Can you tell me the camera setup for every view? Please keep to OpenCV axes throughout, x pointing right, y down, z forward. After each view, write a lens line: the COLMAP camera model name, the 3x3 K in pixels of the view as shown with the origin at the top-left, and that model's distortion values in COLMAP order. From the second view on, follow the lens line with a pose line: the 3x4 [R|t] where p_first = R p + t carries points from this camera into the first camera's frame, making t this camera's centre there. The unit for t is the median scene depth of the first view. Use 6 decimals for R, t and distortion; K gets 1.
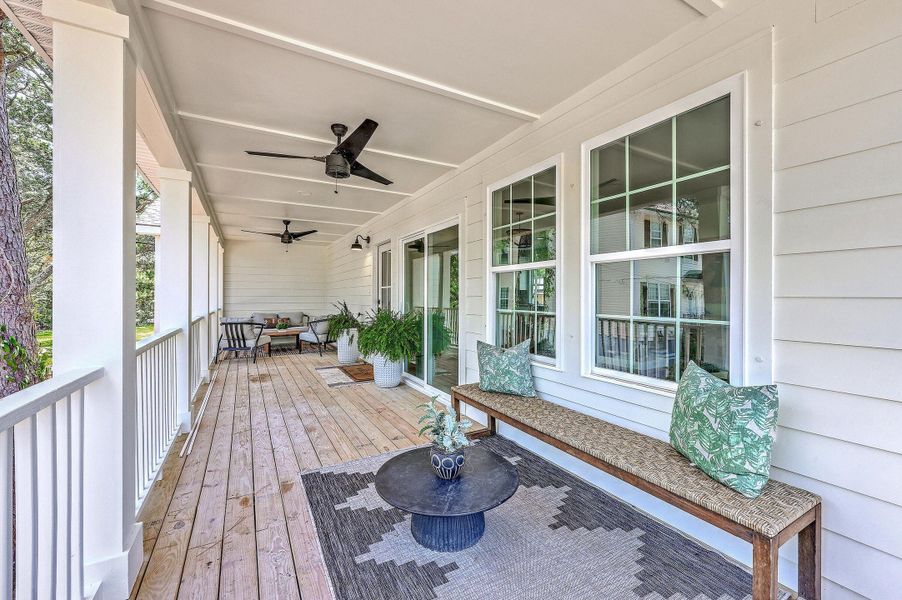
lens RADIAL K [[367.3, 0, 451.0], [0, 367.3, 300.0], [0, 0, 1]] dist [-0.001076, 0.000352]
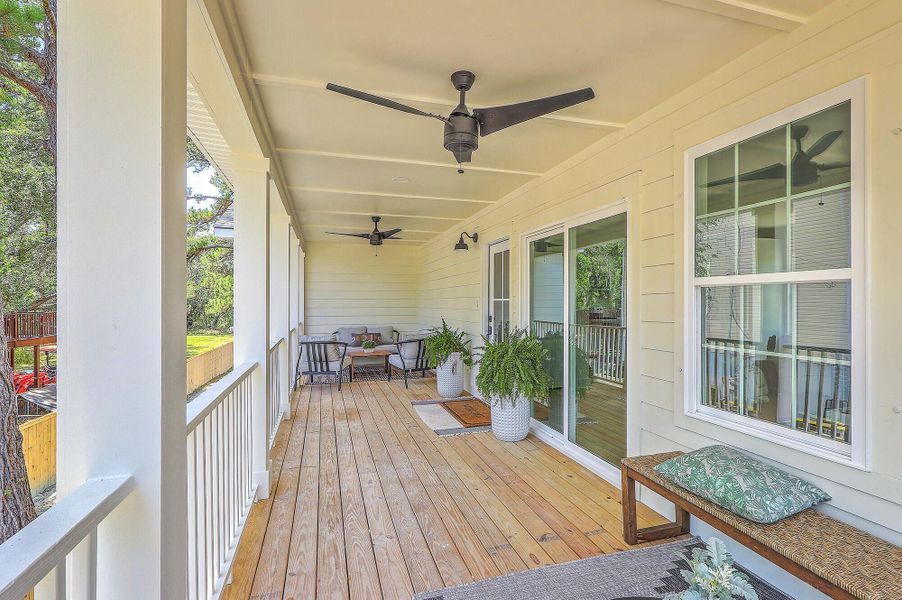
lens RADIAL K [[440.5, 0, 466.9], [0, 440.5, 305.5], [0, 0, 1]] dist [-0.002253, -0.000553]
pose [[0.980408, -0.000675, -0.196977, -0.065769], [0.000421, 0.999999, -0.001332, -0.021805], [0.196978, 0.001223, 0.980407, 0.097240]]
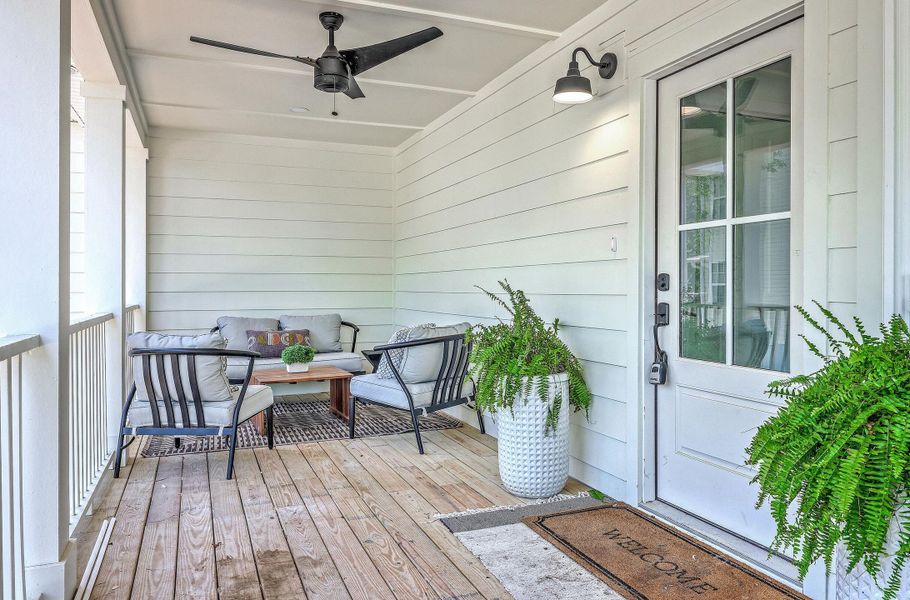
lens RADIAL K [[668.6, 0, 459.9], [0, 668.6, 288.3], [0, 0, 1]] dist [0.012379, 0.003498]
pose [[0.991173, -0.002870, -0.132544, -0.291627], [0.002682, 0.999995, -0.001593, 0.011183], [0.132548, 0.001224, 0.991176, 0.505024]]
